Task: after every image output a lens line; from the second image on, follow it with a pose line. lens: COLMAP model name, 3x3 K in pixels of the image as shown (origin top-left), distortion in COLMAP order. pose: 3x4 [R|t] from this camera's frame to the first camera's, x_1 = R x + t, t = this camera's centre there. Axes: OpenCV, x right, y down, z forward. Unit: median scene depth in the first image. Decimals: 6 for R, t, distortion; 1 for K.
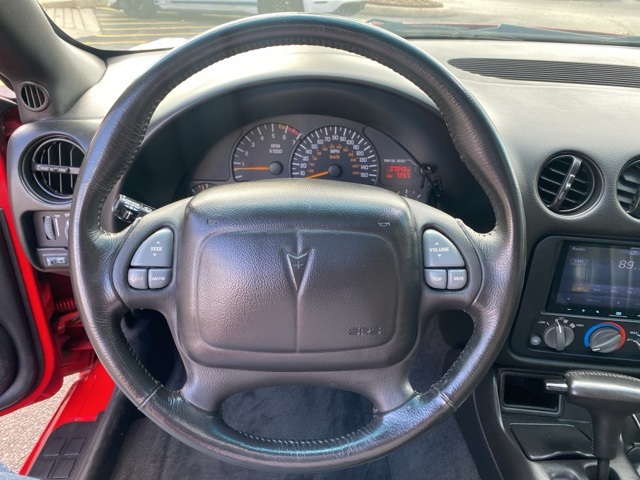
lens RADIAL K [[492.7, 0, 317.2], [0, 492.7, 240.4], [0, 0, 1]] dist [0.010288, -0.003958]
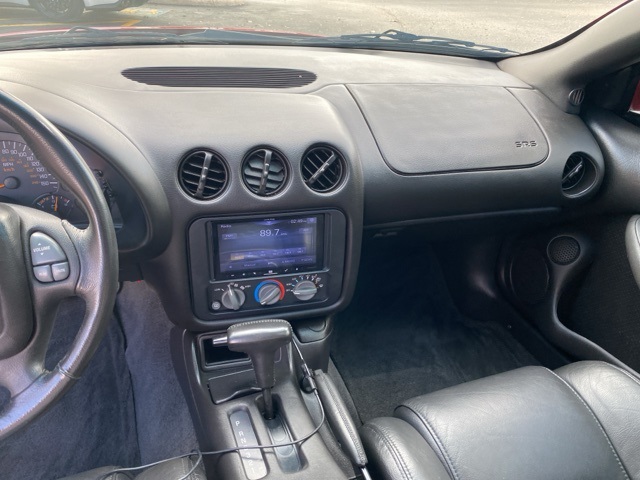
lens RADIAL K [[491.0, 0, 317.2], [0, 491.0, 232.1], [0, 0, 1]] dist [0.011890, -0.004778]
pose [[0.939659, -0.147105, 0.308872, 0.352124], [0.144037, 0.989027, 0.032844, 0.024270], [-0.310314, 0.013627, 0.950536, -0.223162]]
